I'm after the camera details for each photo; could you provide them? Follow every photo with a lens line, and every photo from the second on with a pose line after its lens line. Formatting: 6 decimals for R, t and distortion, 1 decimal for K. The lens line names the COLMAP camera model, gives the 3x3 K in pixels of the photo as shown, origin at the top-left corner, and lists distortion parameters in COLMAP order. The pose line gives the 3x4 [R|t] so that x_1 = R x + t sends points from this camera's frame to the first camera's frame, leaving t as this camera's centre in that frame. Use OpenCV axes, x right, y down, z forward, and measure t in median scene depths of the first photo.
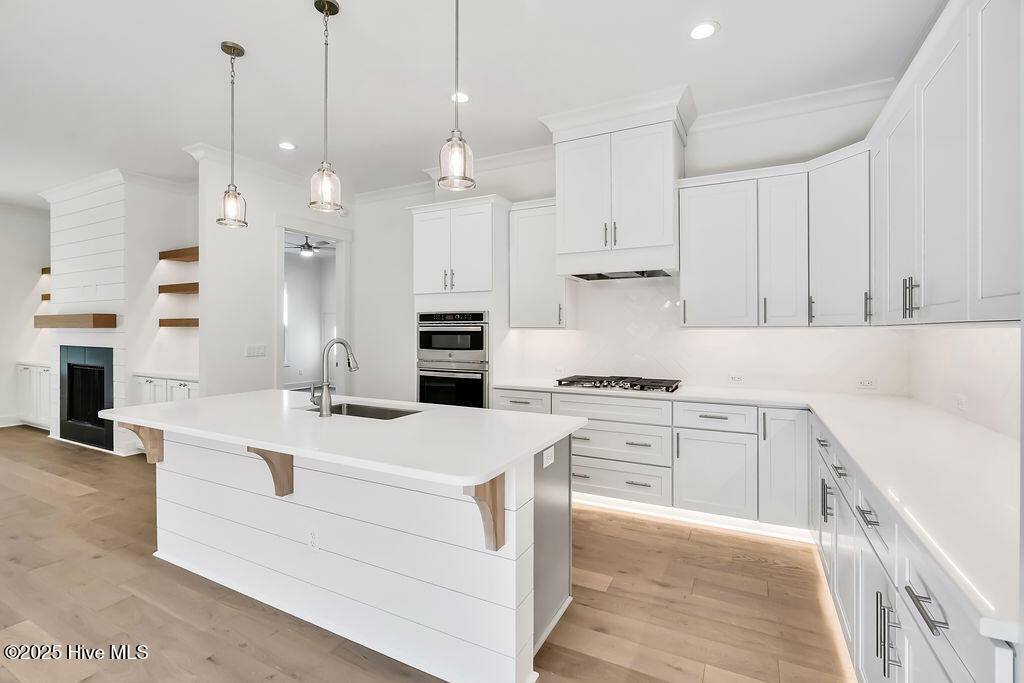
lens RADIAL K [[467.5, 0, 515.7], [0, 467.5, 337.3], [0, 0, 1]] dist [0.003472, 0.000589]
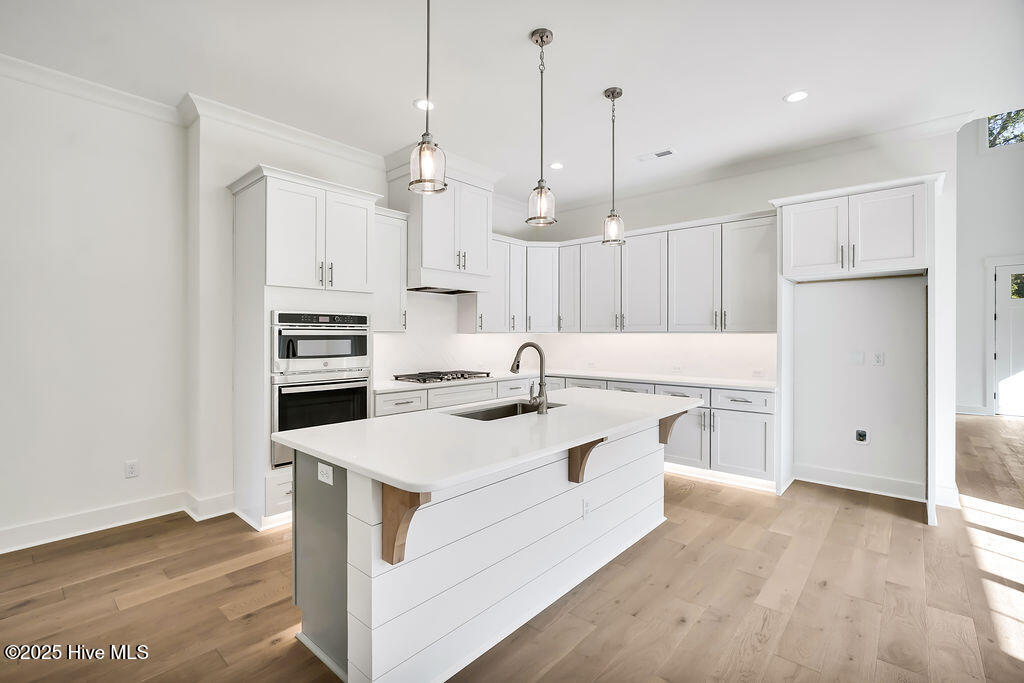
lens RADIAL K [[467.5, 0, 514.6], [0, 467.5, 335.2], [0, 0, 1]] dist [0.003472, 0.000589]
pose [[0.252252, -0.002436, 0.967659, -0.883724], [0.013401, 0.999910, -0.000977, -0.008568], [-0.967569, 0.013214, 0.252262, 0.467312]]
